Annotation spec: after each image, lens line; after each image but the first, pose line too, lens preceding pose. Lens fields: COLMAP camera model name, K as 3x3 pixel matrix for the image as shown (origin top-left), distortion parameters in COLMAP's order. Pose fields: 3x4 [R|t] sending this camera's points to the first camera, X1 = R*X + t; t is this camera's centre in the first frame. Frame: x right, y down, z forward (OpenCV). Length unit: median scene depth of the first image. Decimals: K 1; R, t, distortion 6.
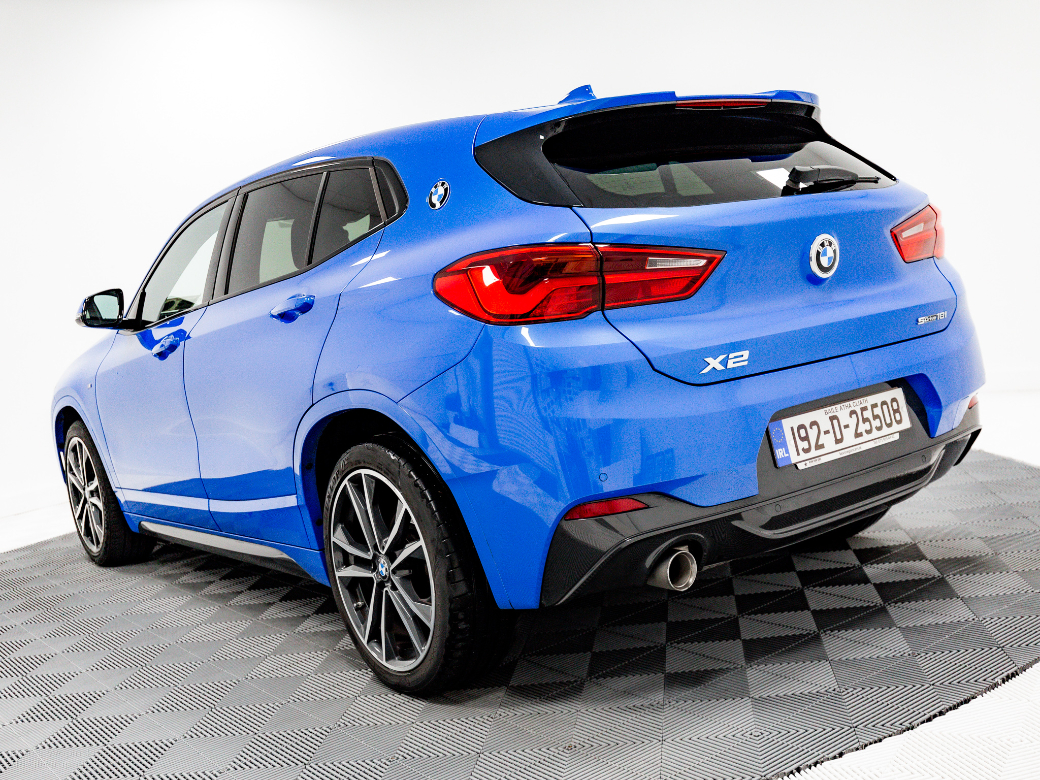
lens RADIAL K [[1097.0, 0, 516.2], [0, 1097.0, 391.1], [0, 0, 1]] dist [0.060595, 0.000000]
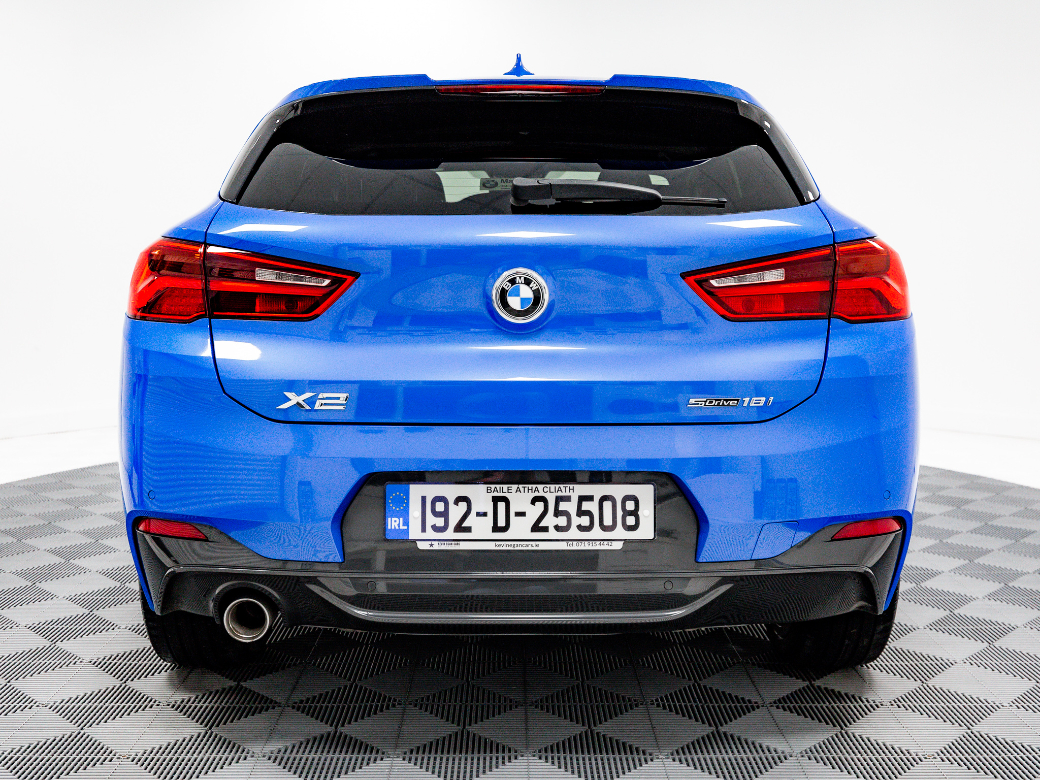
lens RADIAL K [[1097.0, 0, 529.6], [0, 1097.0, 392.4], [0, 0, 1]] dist [0.060595, 0.000000]
pose [[0.796121, 0.199554, -0.571288, 0.747088], [-0.164442, 0.979879, 0.113119, -0.145199], [0.582366, 0.003888, 0.812917, 0.371967]]
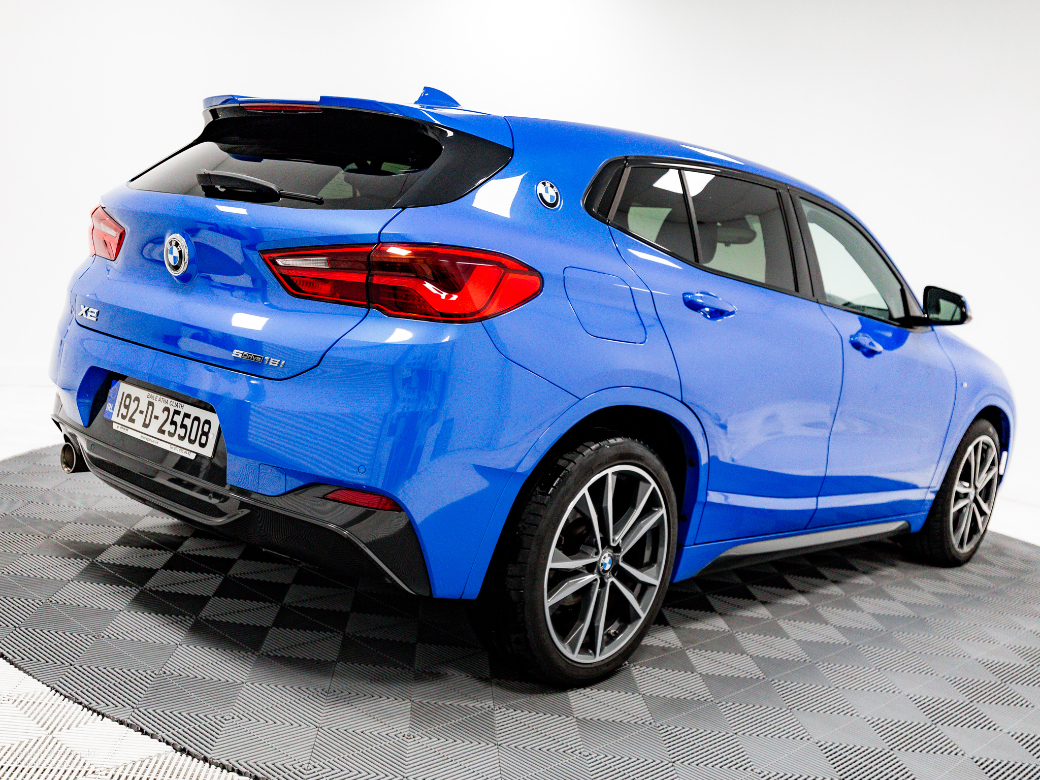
lens RADIAL K [[1097.0, 0, 526.1], [0, 1097.0, 380.4], [0, 0, 1]] dist [0.060595, 0.000000]
pose [[0.183568, 0.262968, -0.947180, 1.370799], [-0.249987, 0.944364, 0.213737, -0.318556], [0.950689, 0.197548, 0.239094, 1.093528]]
